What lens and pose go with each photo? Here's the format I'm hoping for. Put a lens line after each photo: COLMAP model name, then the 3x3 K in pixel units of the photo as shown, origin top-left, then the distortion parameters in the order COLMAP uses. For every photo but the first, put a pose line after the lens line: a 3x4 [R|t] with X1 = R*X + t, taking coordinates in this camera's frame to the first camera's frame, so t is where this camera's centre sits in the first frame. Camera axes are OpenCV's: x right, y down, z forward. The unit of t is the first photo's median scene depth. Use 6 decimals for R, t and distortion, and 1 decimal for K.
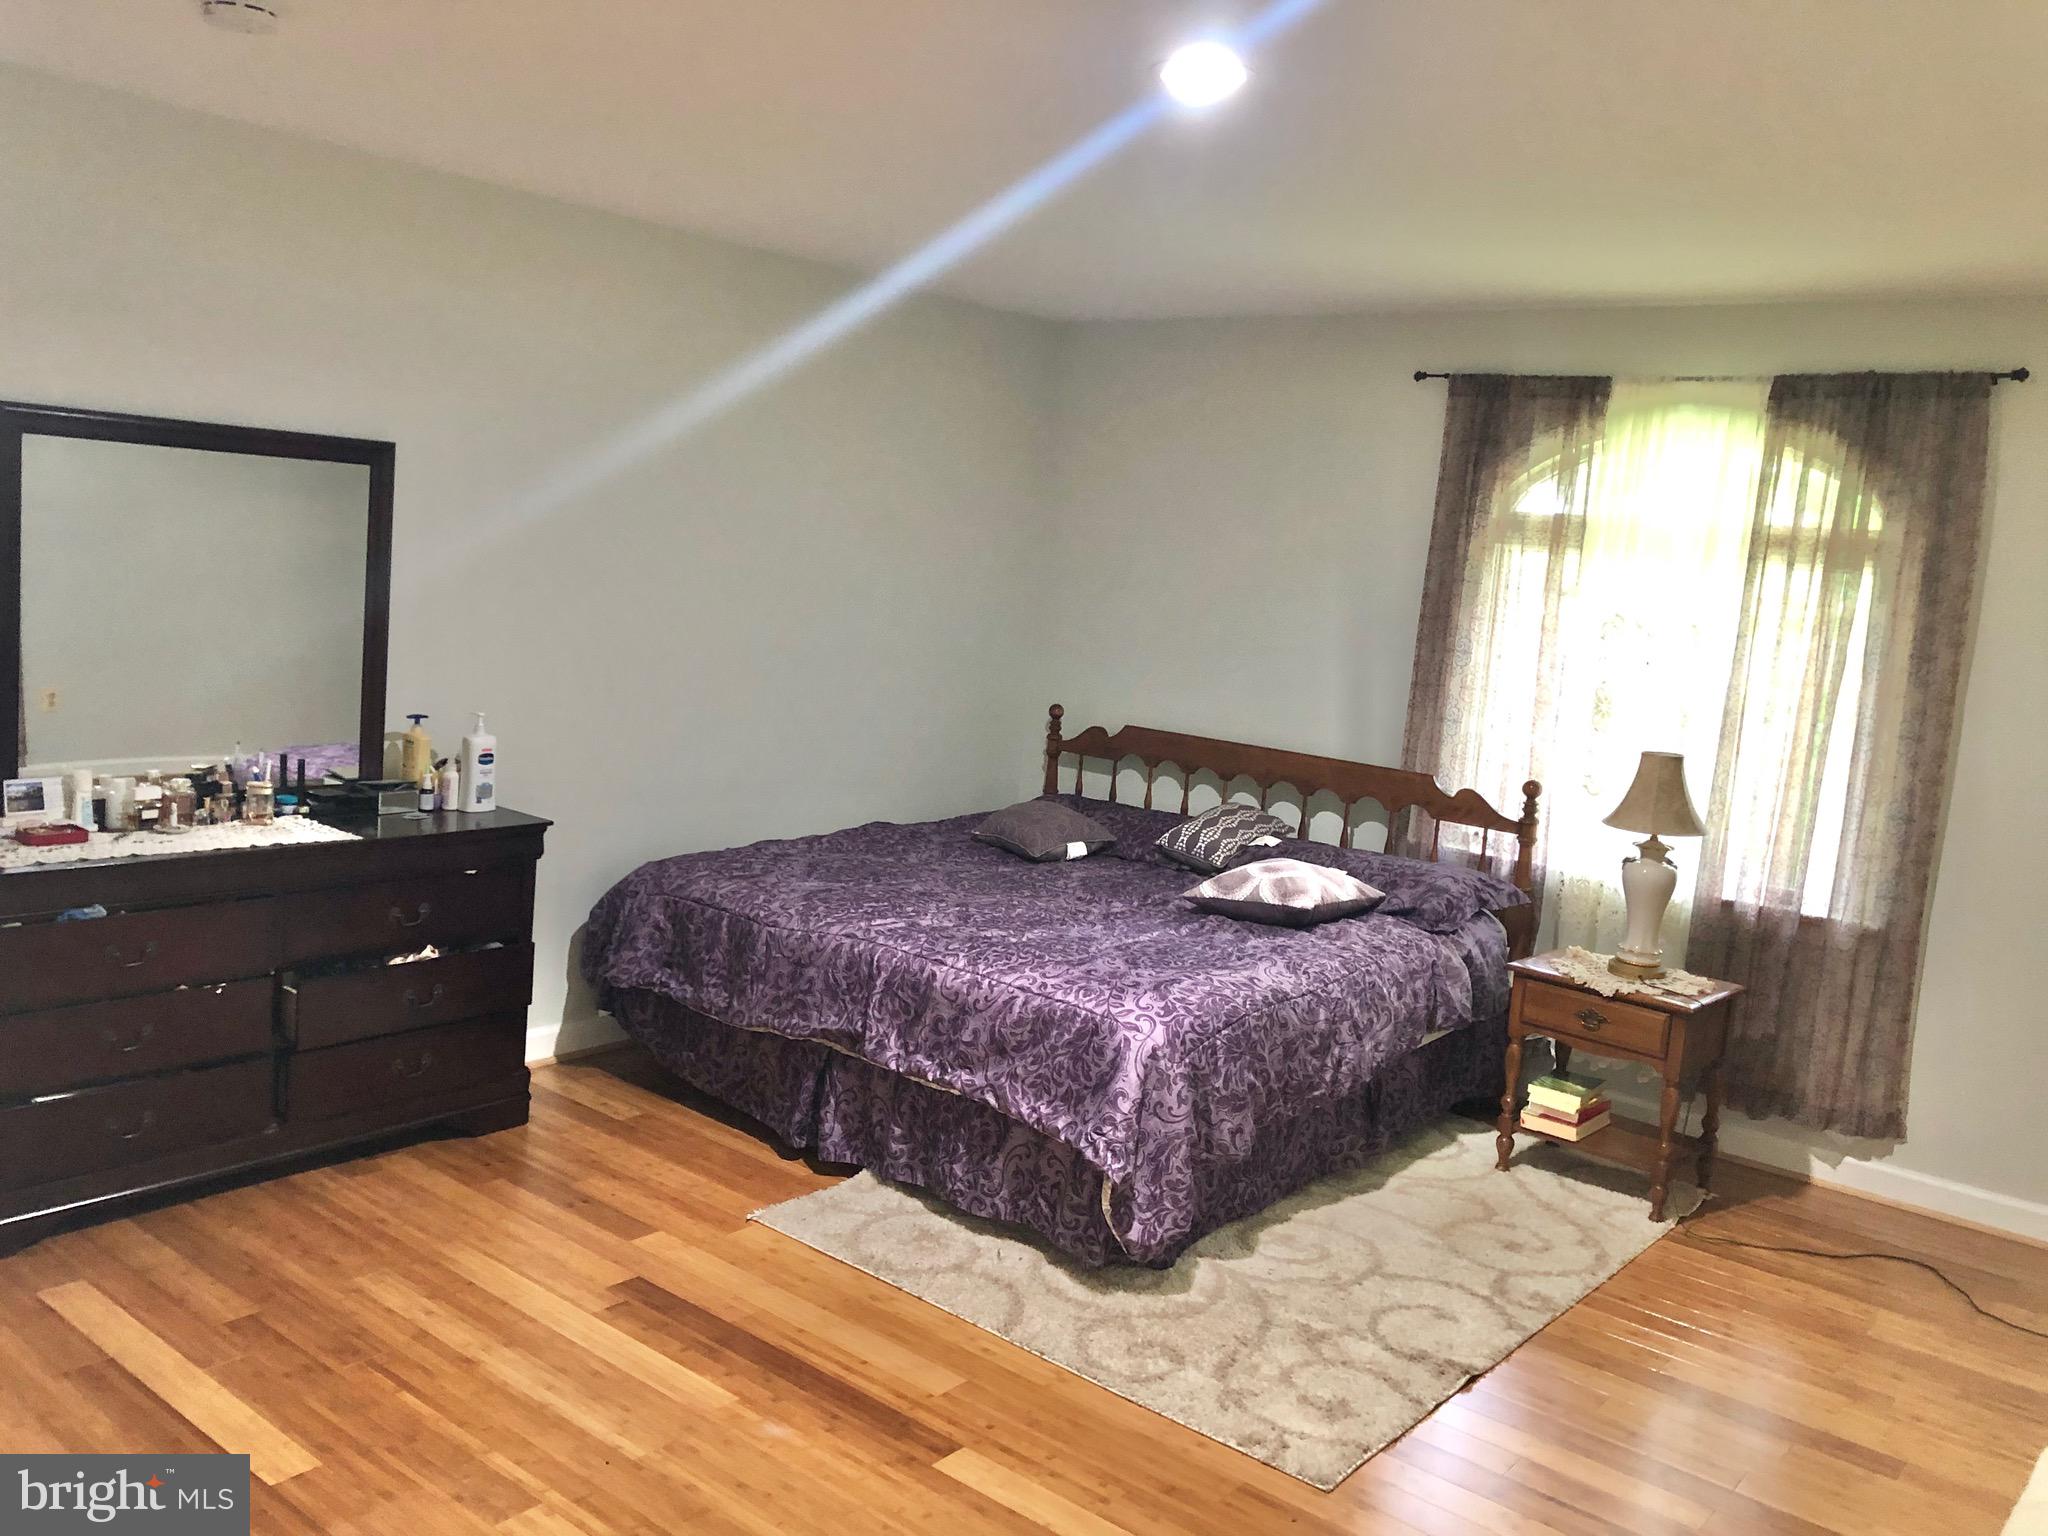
lens RADIAL K [[1709.5, 0, 1012.3], [0, 1709.5, 756.0], [0, 0, 1]] dist [0.057510, -0.114151]
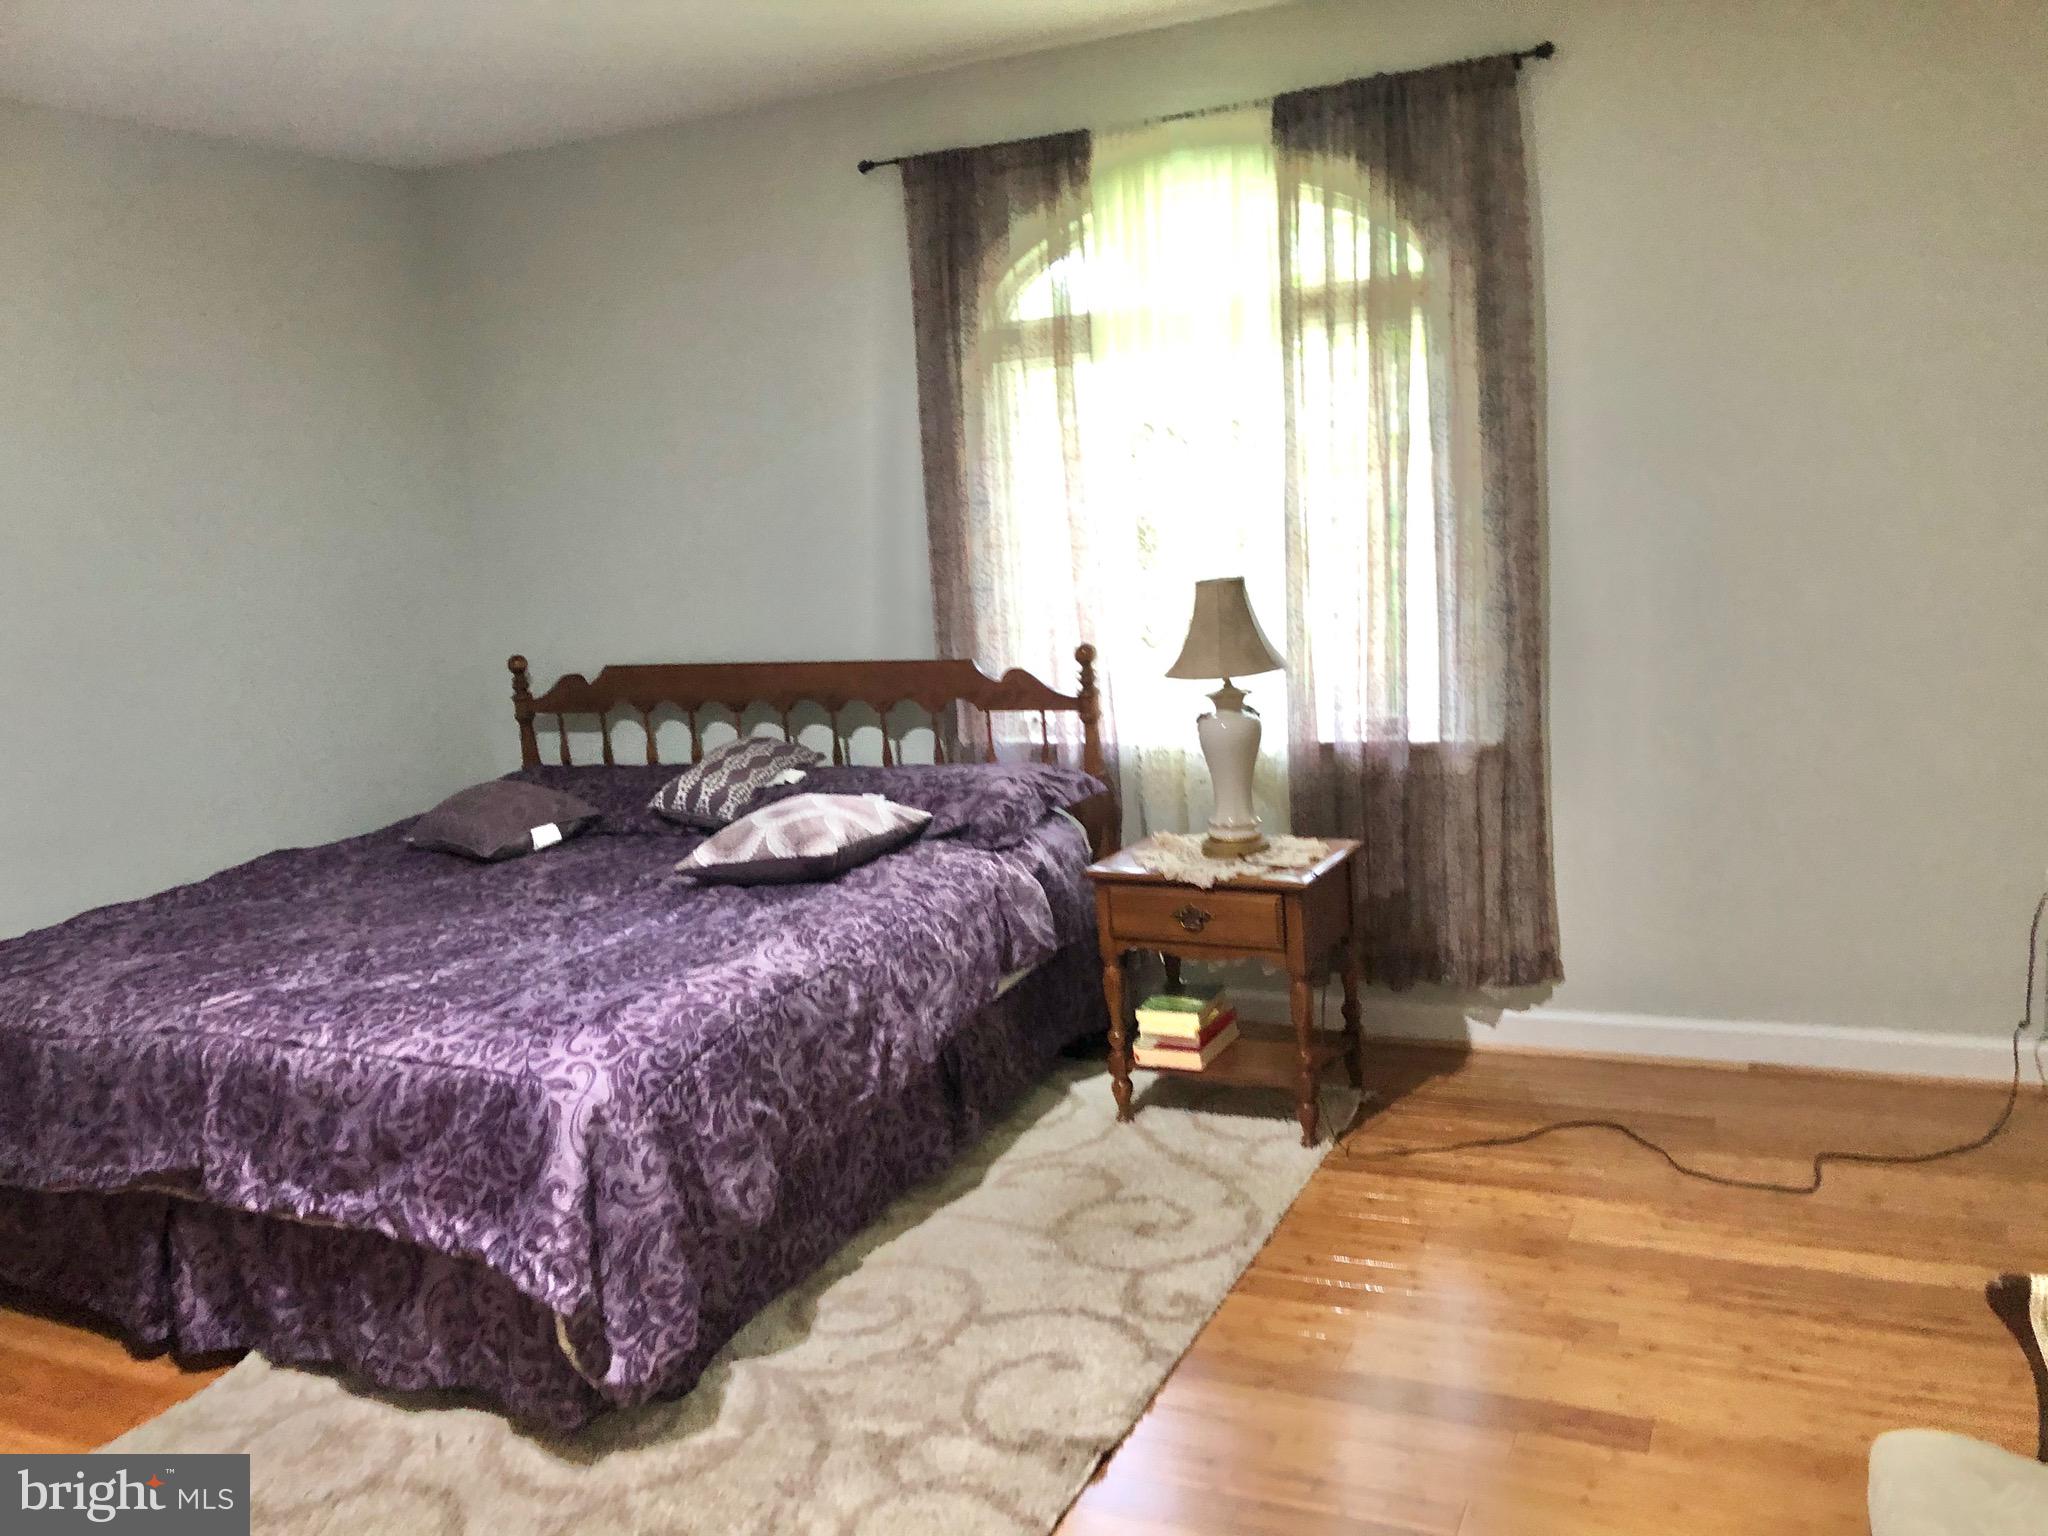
lens RADIAL K [[1708.8, 0, 1024.7], [0, 1708.8, 793.3], [0, 0, 1]] dist [0.015589, -0.000384]
pose [[0.959971, -0.192615, 0.203361, 0.117227], [0.180516, 0.980582, 0.076636, 0.020737], [-0.214173, -0.036858, 0.976100, 0.255624]]
